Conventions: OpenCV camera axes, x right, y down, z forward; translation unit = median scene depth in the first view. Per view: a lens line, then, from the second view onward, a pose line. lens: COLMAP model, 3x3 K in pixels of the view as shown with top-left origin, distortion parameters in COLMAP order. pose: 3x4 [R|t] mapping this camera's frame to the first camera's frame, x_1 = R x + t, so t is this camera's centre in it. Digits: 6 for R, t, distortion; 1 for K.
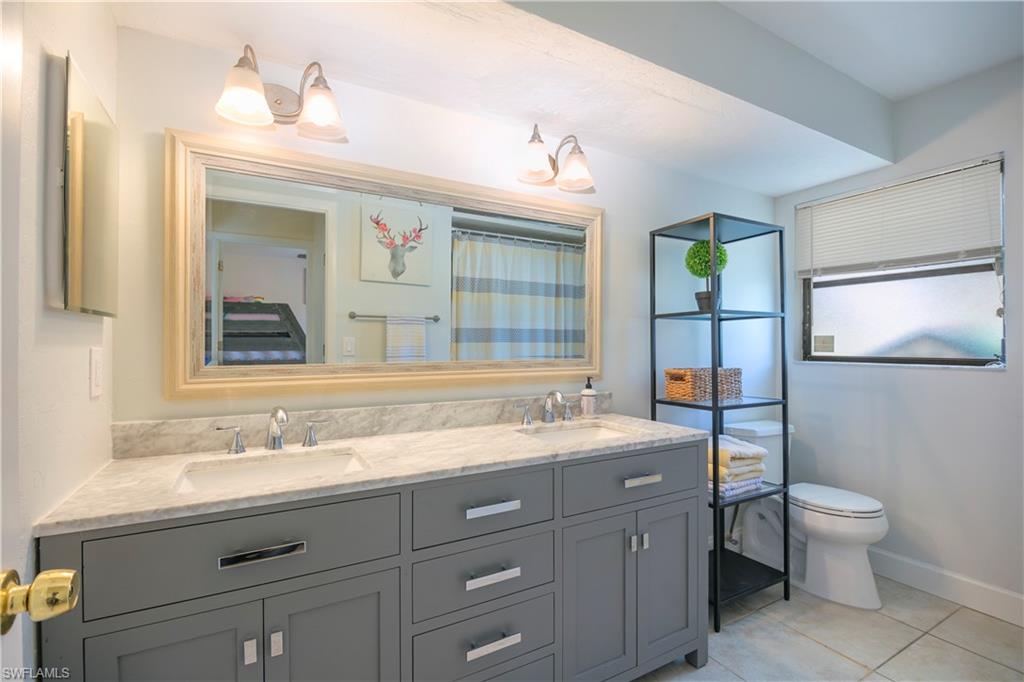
lens RADIAL K [[464.7, 0, 512.0], [0, 464.7, 341.0], [0, 0, 1]] dist [-0.001069, -0.000030]
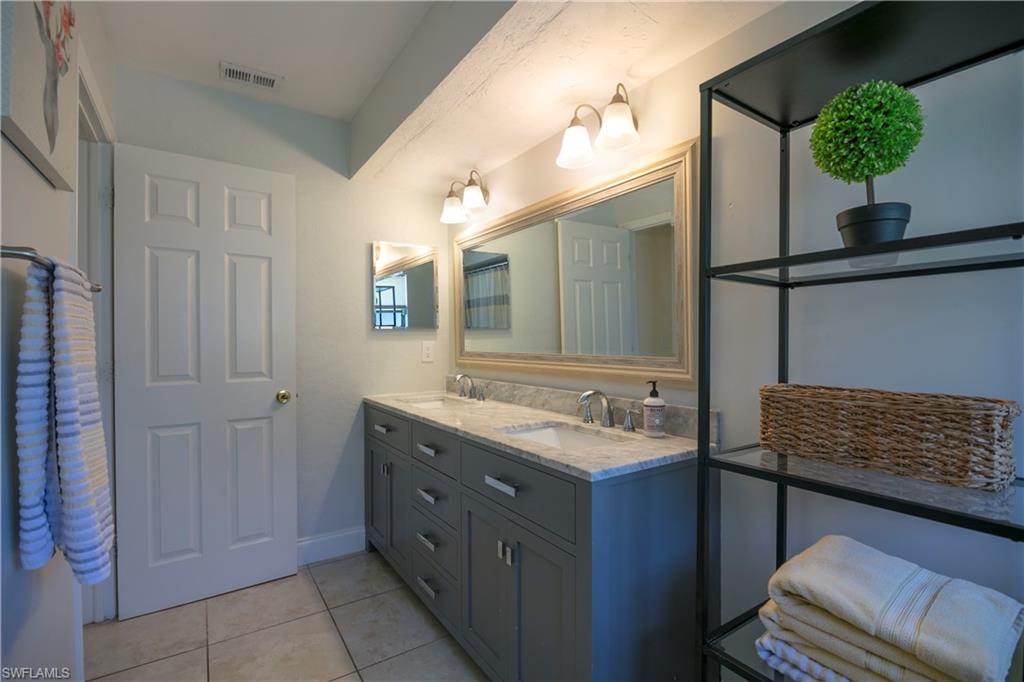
lens RADIAL K [[464.7, 0, 512.0], [0, 464.7, 341.0], [0, 0, 1]] dist [-0.001069, -0.000030]
pose [[0.068277, -0.005142, -0.997653, 1.054252], [0.007188, 0.999963, -0.004662, 0.016655], [0.997641, -0.006852, 0.068311, 0.845497]]
